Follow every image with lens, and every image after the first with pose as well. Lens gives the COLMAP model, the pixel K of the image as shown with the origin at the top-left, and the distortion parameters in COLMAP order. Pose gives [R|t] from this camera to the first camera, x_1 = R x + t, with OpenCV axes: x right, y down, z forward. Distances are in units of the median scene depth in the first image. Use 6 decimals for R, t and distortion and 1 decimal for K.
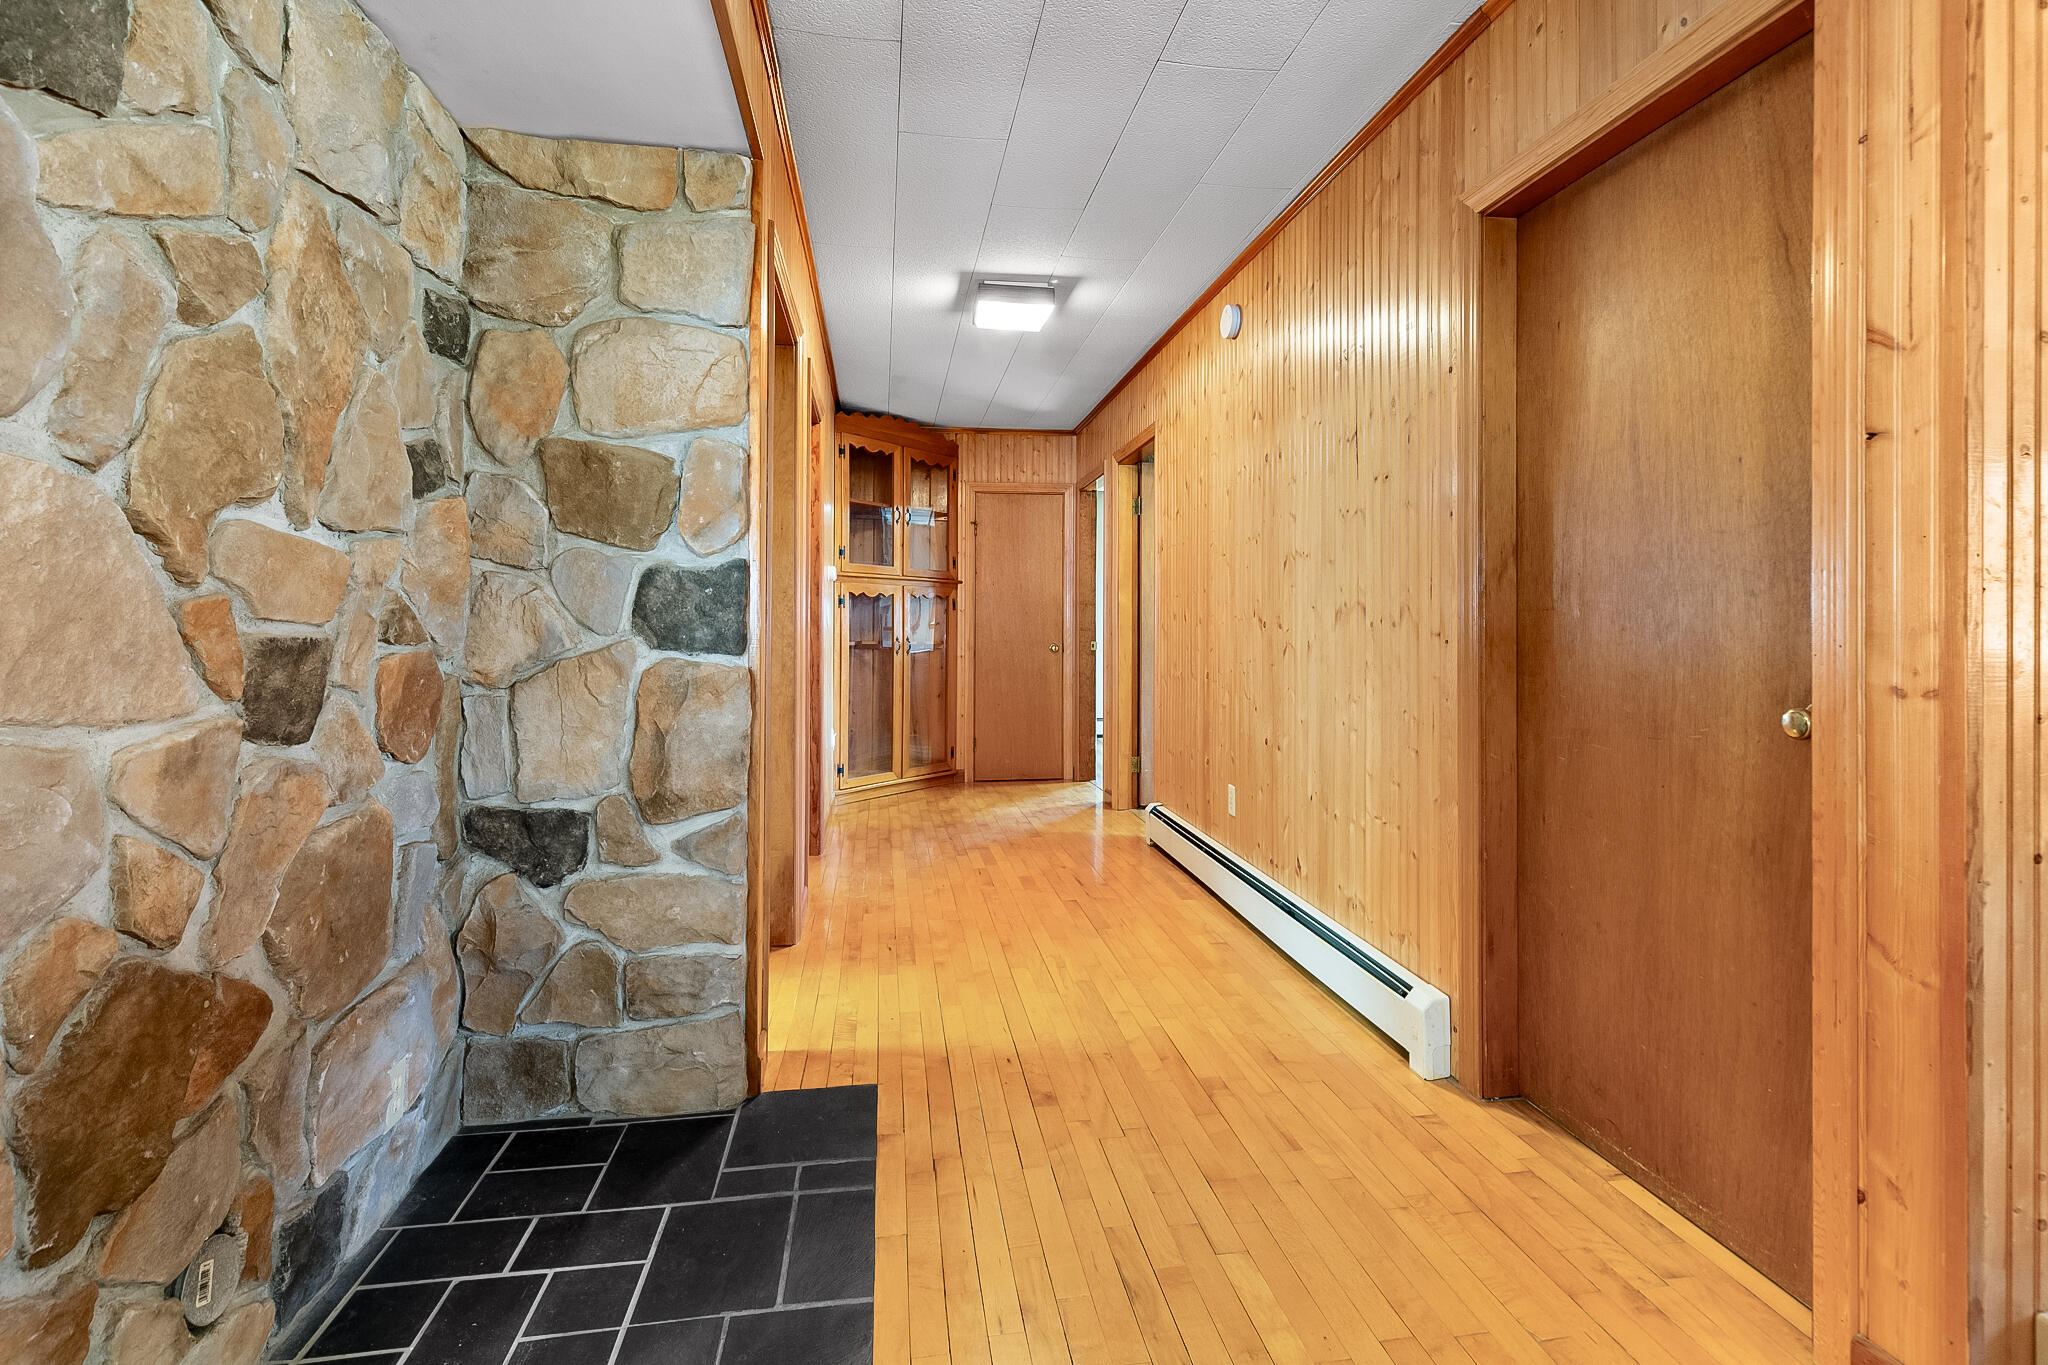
lens RADIAL K [[944.4, 0, 1025.8], [0, 944.4, 618.2], [0, 0, 1]] dist [-0.000187, -0.000004]
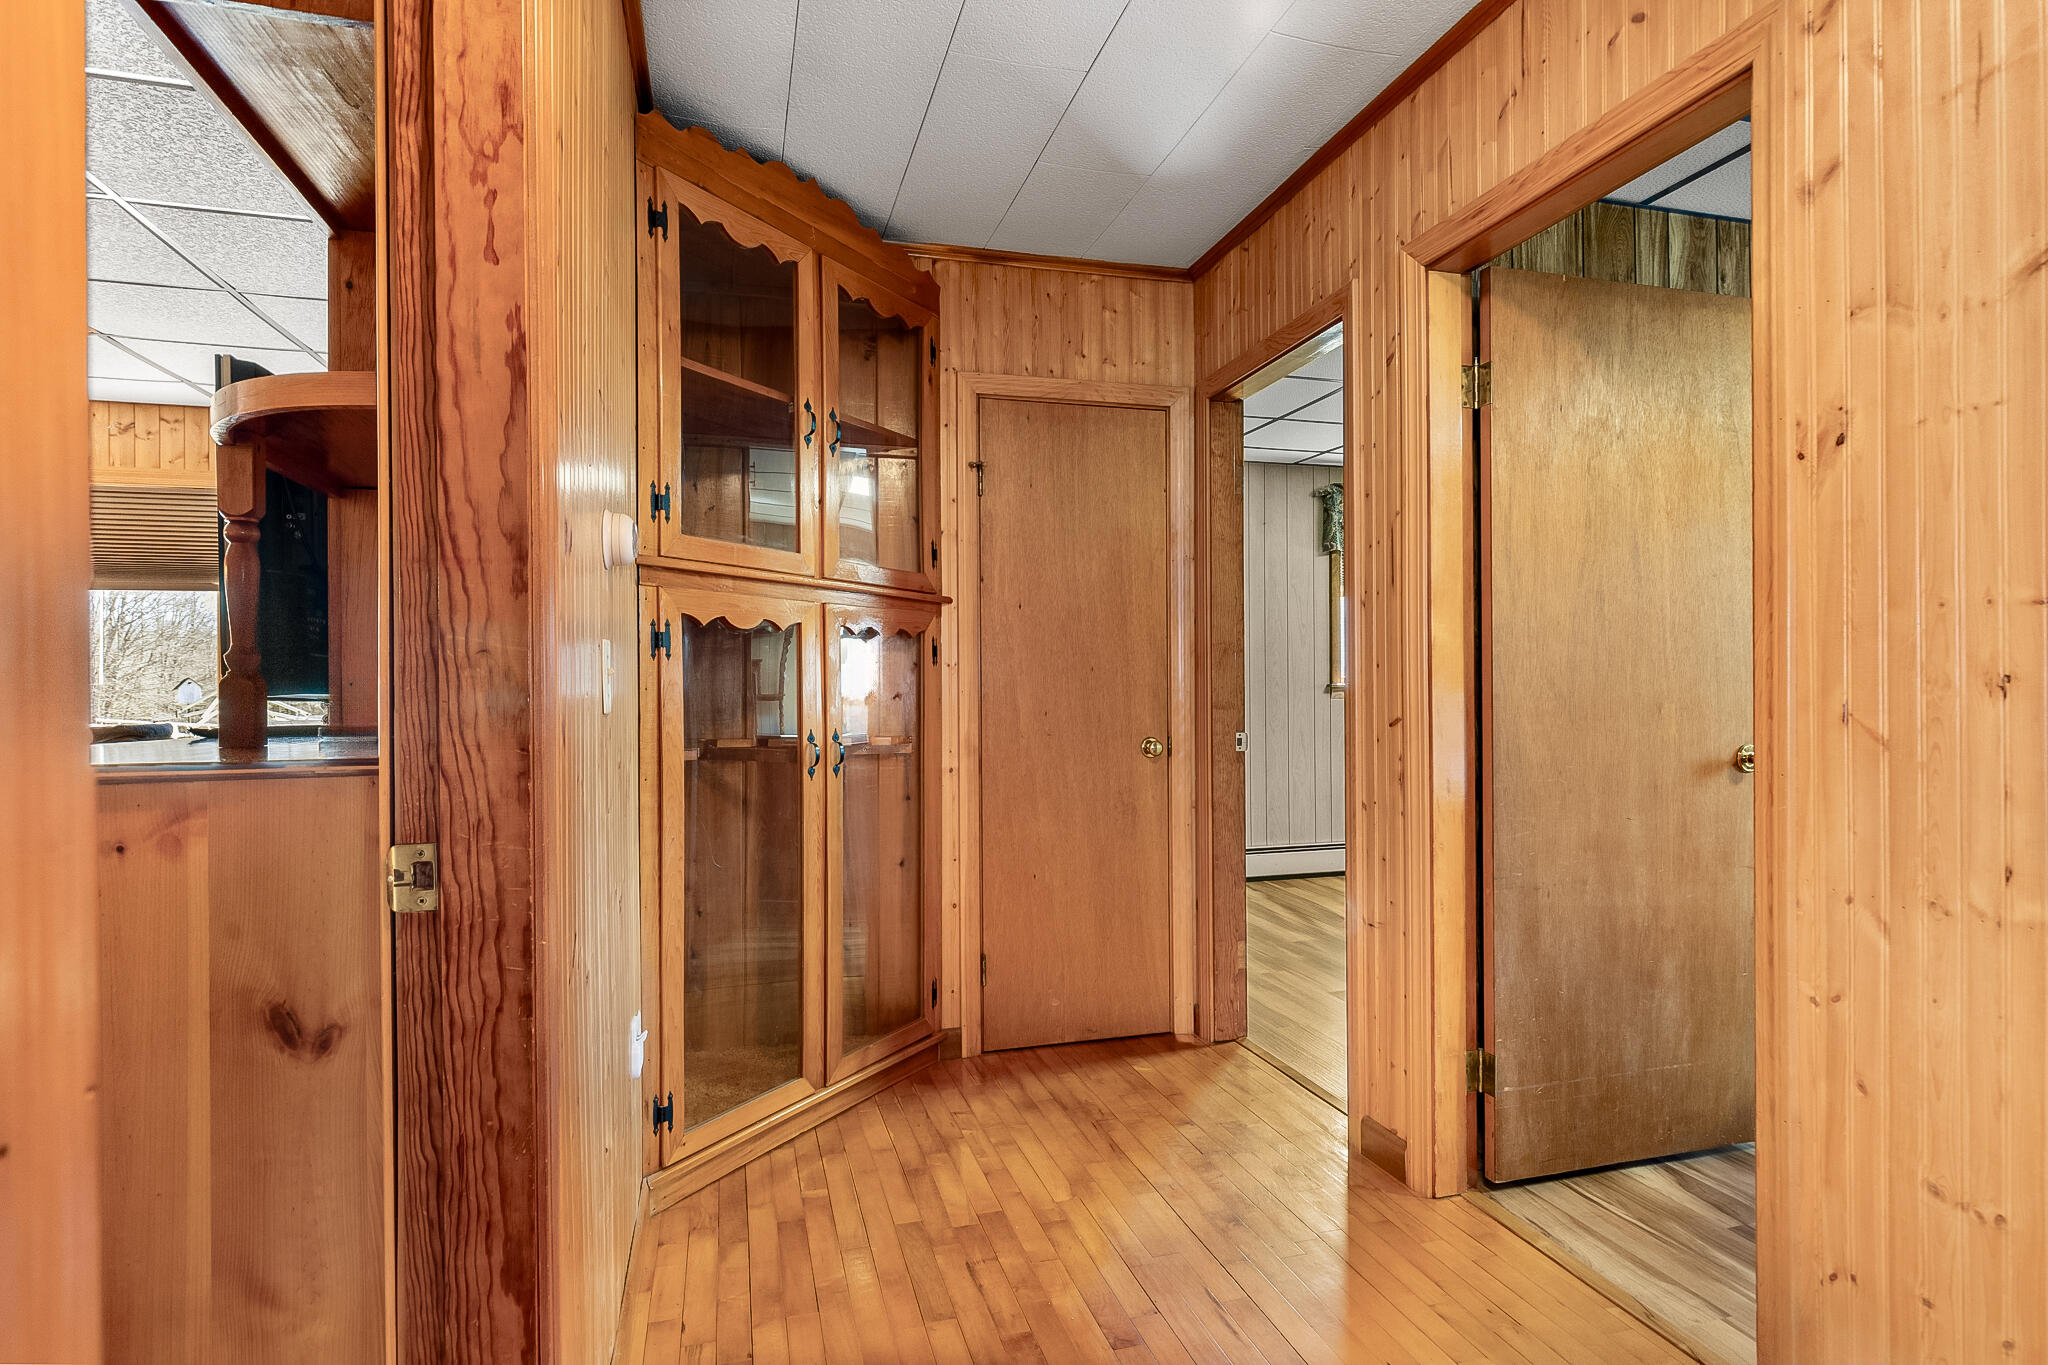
lens RADIAL K [[1089.4, 0, 1027.7], [0, 1089.4, 689.1], [0, 0, 1]] dist [0.001307, 0.000187]
pose [[0.993460, -0.006635, 0.113992, -0.090533], [0.005046, 0.999886, 0.014223, -0.004003], [-0.114073, -0.013555, 0.993380, 0.497549]]
